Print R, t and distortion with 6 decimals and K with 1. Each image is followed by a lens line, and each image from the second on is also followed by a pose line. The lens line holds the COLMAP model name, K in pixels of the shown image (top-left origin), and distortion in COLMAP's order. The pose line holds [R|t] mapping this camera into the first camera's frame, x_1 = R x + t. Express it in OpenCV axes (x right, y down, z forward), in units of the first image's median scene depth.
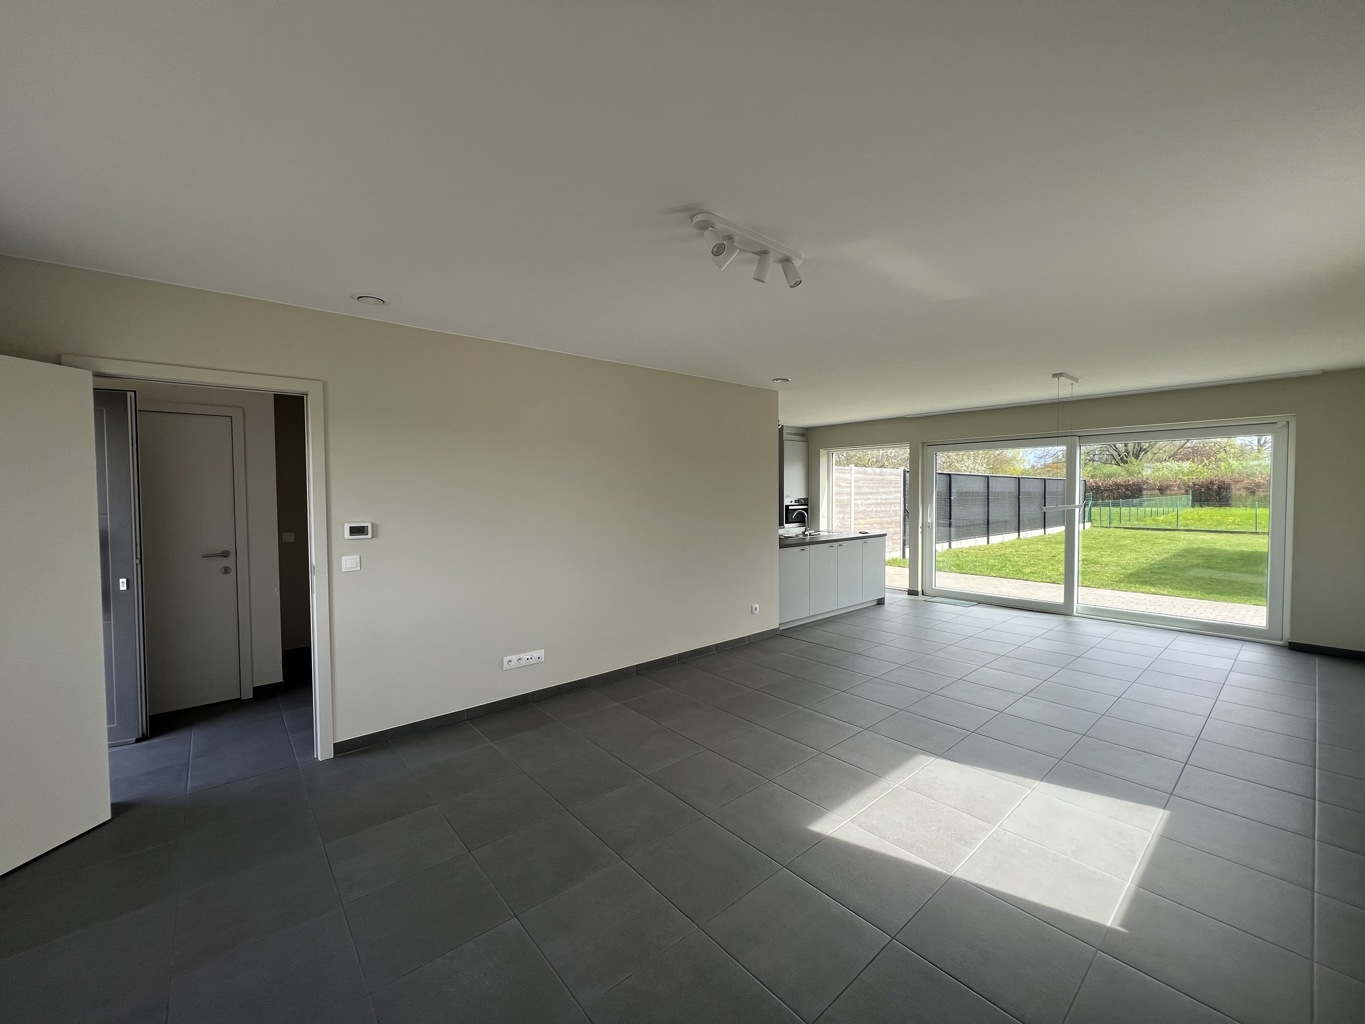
lens RADIAL K [[547.4, 0, 679.0], [0, 547.4, 507.8], [0, 0, 1]] dist [-0.000527, 0.000082]
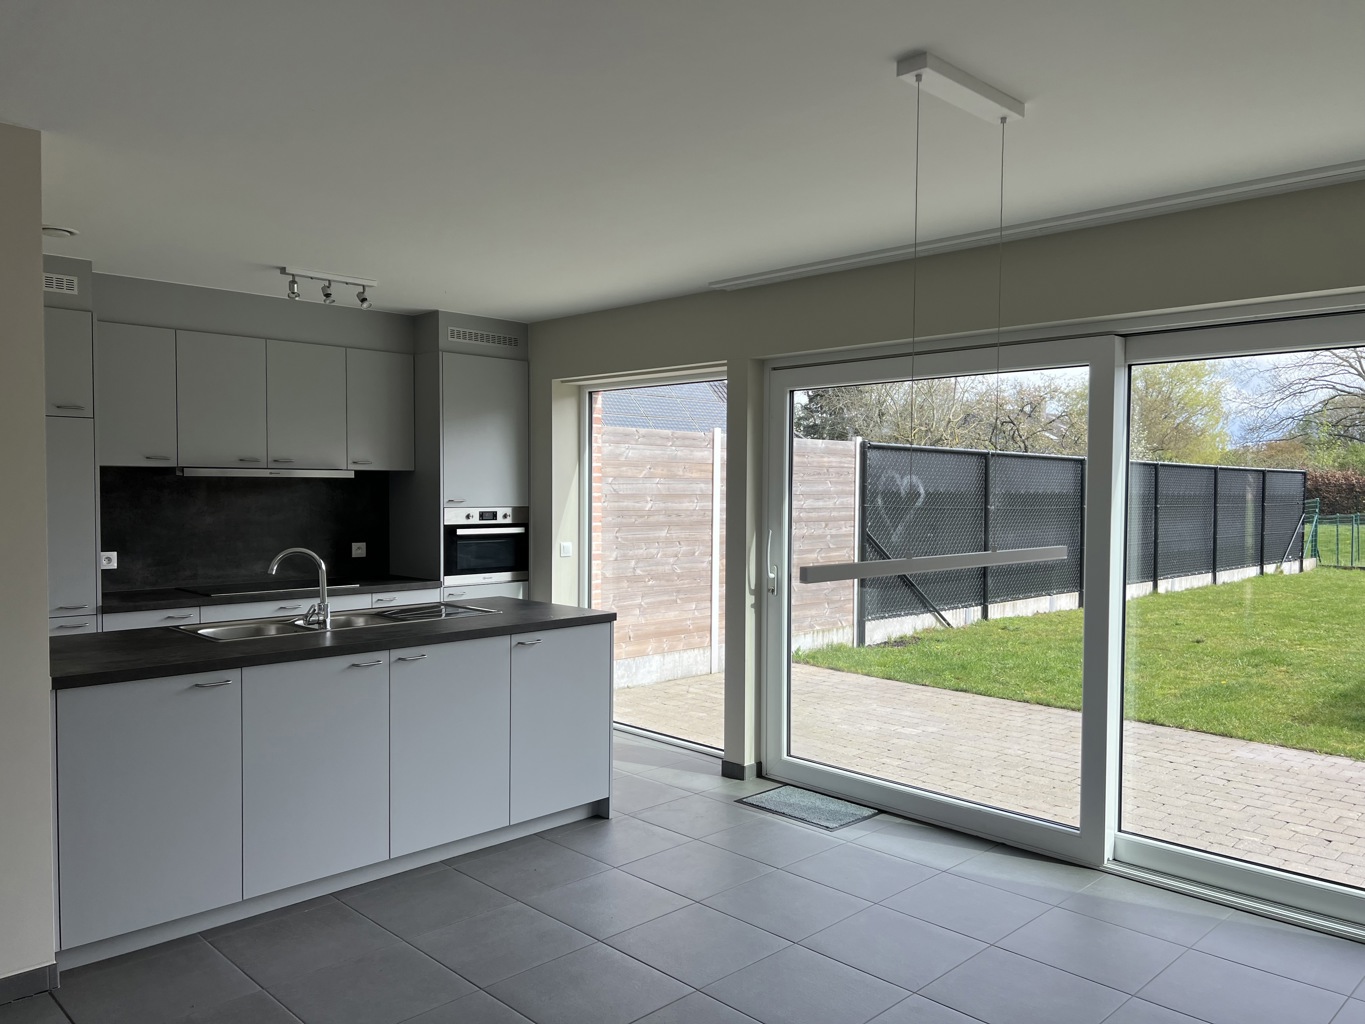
lens RADIAL K [[1022.1, 0, 685.1], [0, 1022.1, 518.3], [0, 0, 1]] dist [0.047050, -0.021137]
pose [[0.997353, 0.008796, 0.072179, 0.318477], [-0.008821, 0.999961, 0.000025, -0.011695], [-0.072176, -0.000662, 0.997392, 0.295957]]
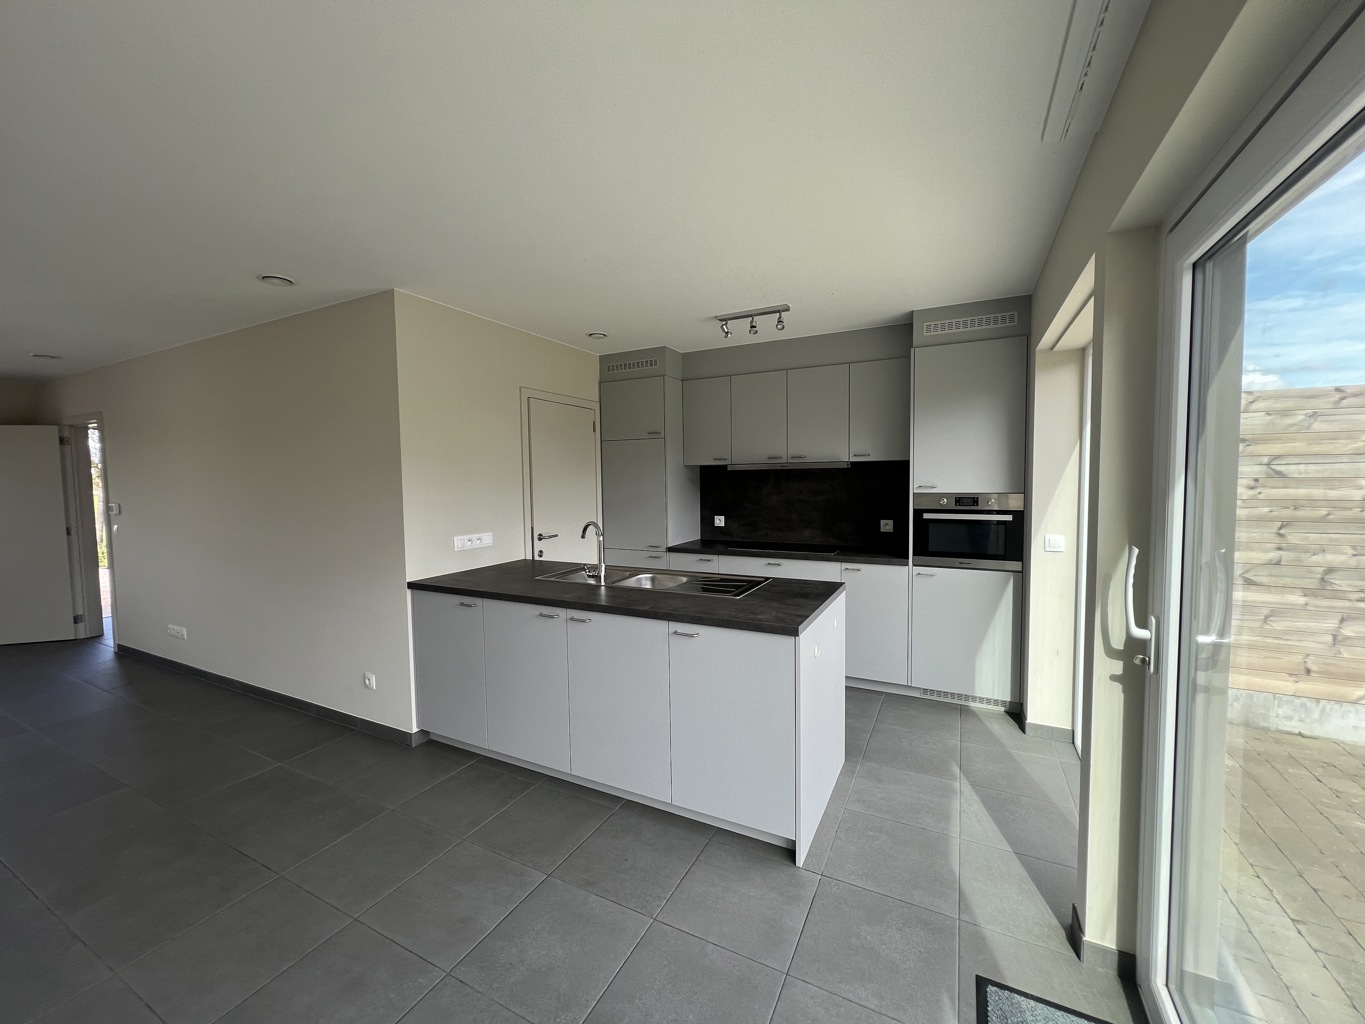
lens RADIAL K [[547.9, 0, 679.5], [0, 547.9, 504.2], [0, 0, 1]] dist [-0.002089, 0.000755]
pose [[0.374053, 0.047405, -0.926195, 0.521601], [-0.017791, 0.998876, 0.043941, -0.024339], [0.927237, 0.000041, 0.374476, 0.704716]]
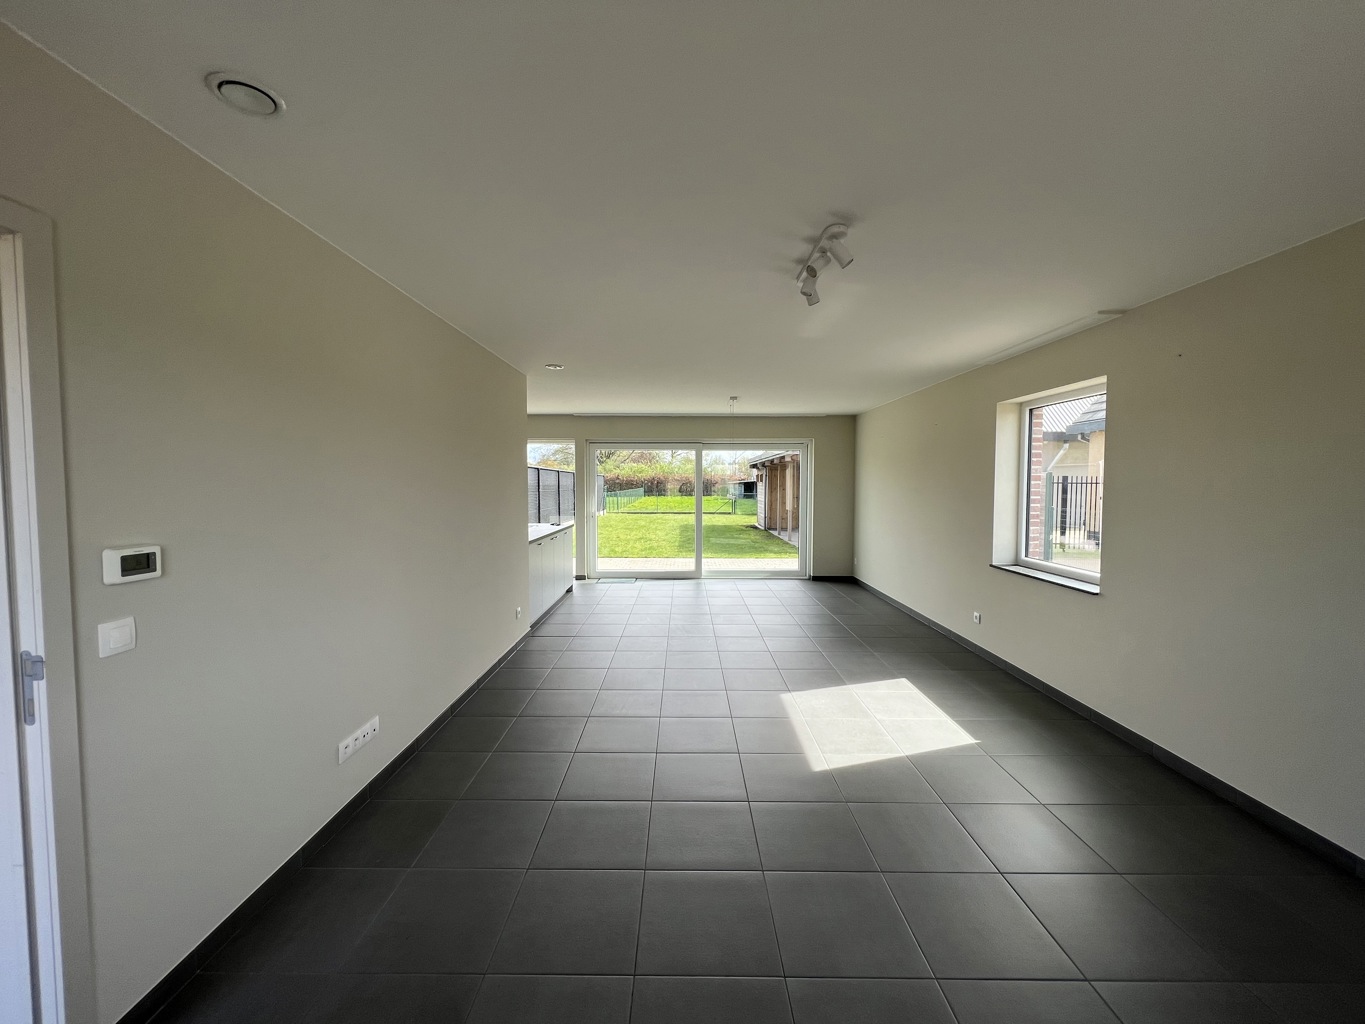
lens RADIAL K [[547.9, 0, 680.8], [0, 547.9, 508.4], [0, 0, 1]] dist [-0.002089, 0.000755]
pose [[0.656995, -0.029307, 0.753325, -0.236118], [0.018623, 0.999570, 0.022646, -0.003019], [-0.753665, -0.000849, 0.657258, 0.126429]]
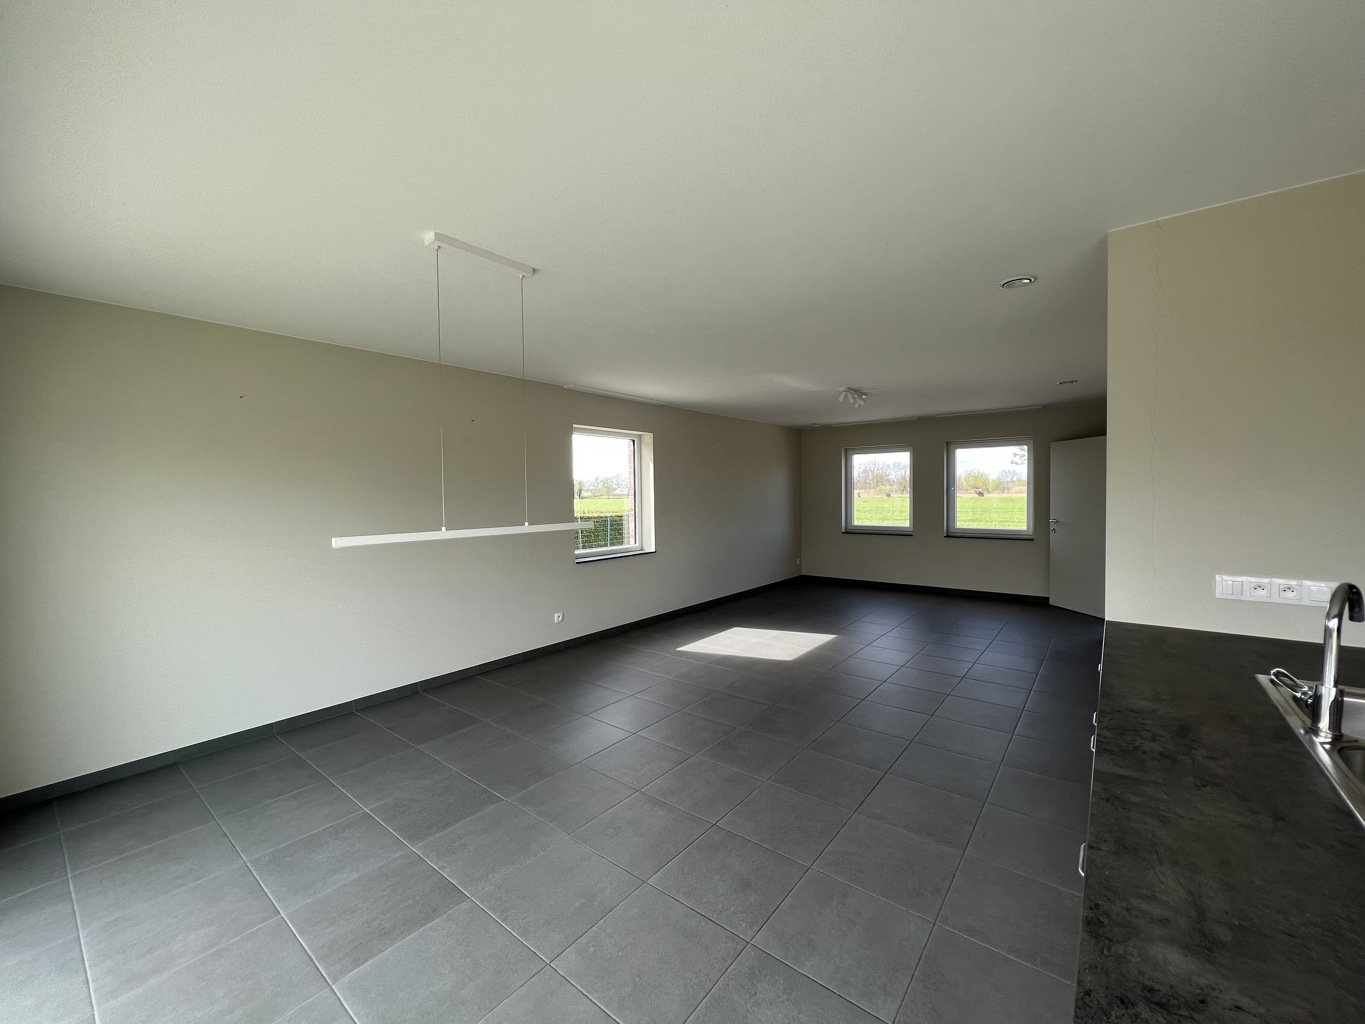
lens RADIAL K [[547.9, 0, 677.7], [0, 547.9, 510.8], [0, 0, 1]] dist [-0.002089, 0.000755]
pose [[-0.983067, 0.021459, -0.181986, 0.378904], [0.009477, 0.997745, 0.066452, -0.027674], [0.183001, 0.063602, -0.981053, 0.893918]]
